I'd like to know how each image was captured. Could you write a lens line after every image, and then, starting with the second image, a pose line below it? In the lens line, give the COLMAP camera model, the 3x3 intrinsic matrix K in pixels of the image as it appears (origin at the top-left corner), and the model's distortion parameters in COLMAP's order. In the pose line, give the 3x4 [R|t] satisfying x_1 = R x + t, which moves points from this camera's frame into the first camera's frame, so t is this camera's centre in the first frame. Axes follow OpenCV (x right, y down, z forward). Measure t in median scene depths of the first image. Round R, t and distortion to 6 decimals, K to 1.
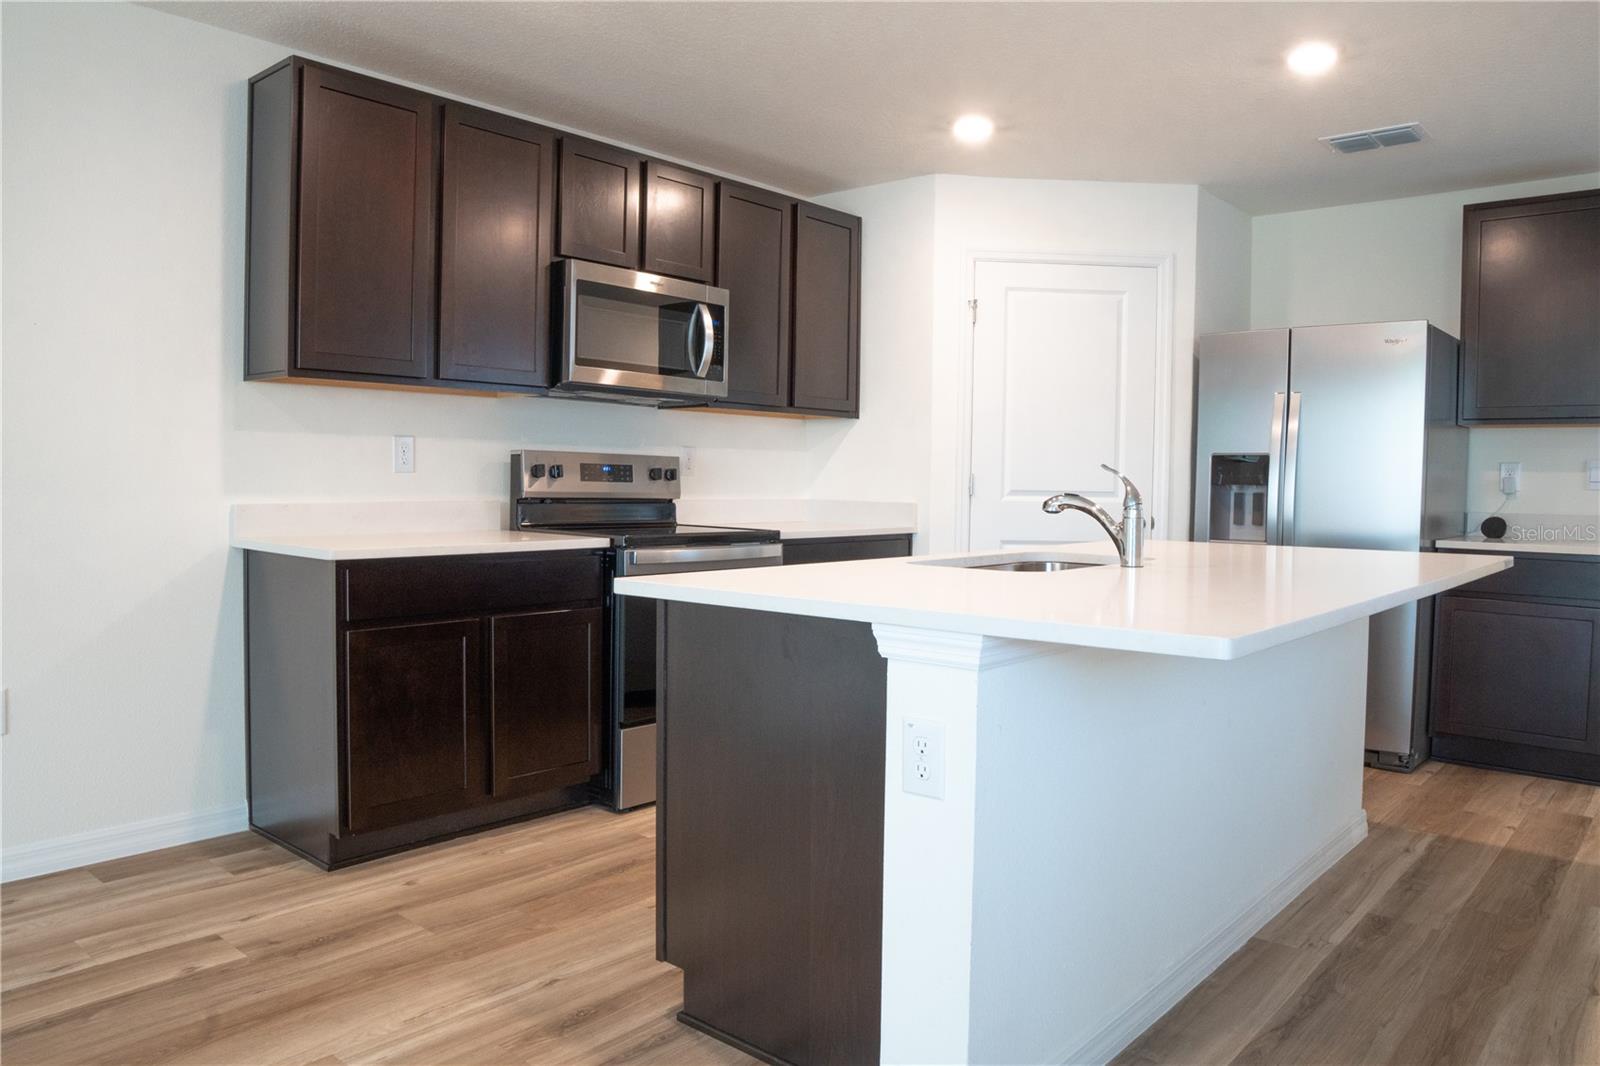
lens RADIAL K [[1096.0, 0, 800.0], [0, 1096.0, 533.0], [0, 0, 1]] dist [-0.073971, 0.119684]
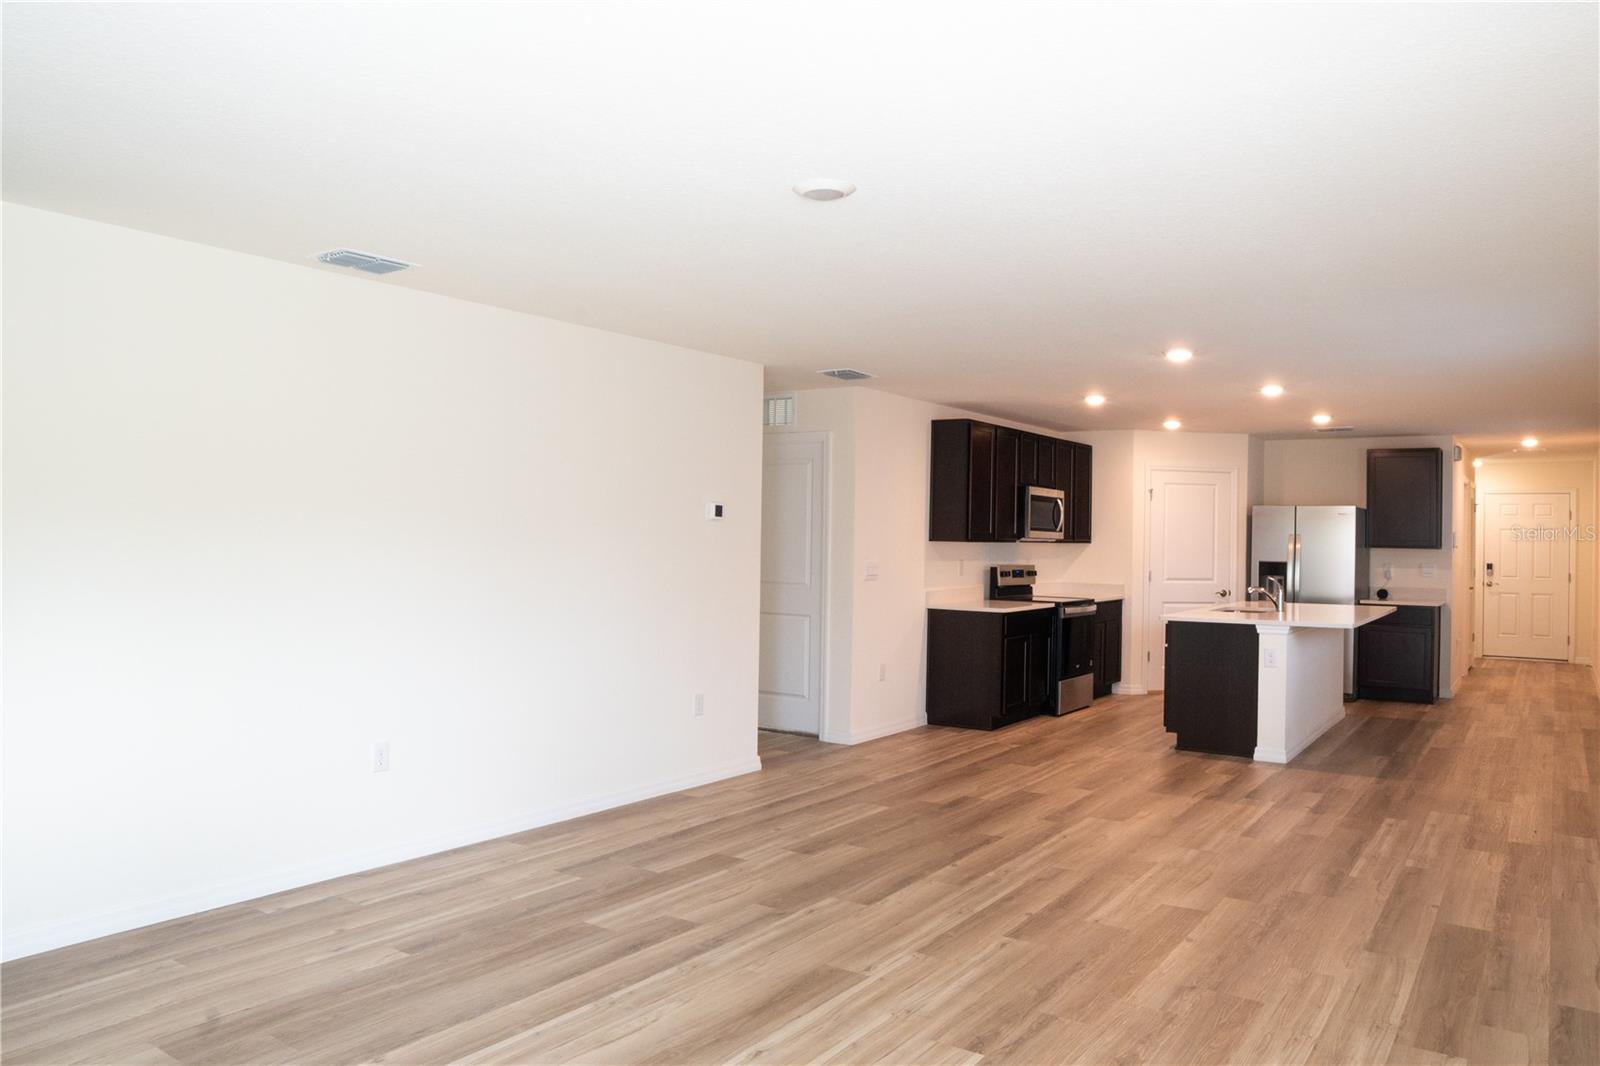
lens RADIAL K [[1183.0, 0, 800.0], [0, 1183.0, 533.0], [0, 0, 1]] dist [0.037274, 0.003774]
pose [[0.988139, -0.003126, 0.153531, -0.920072], [0.011678, 0.998427, -0.054837, -0.009730], [-0.153118, 0.055979, 0.986621, -1.239148]]
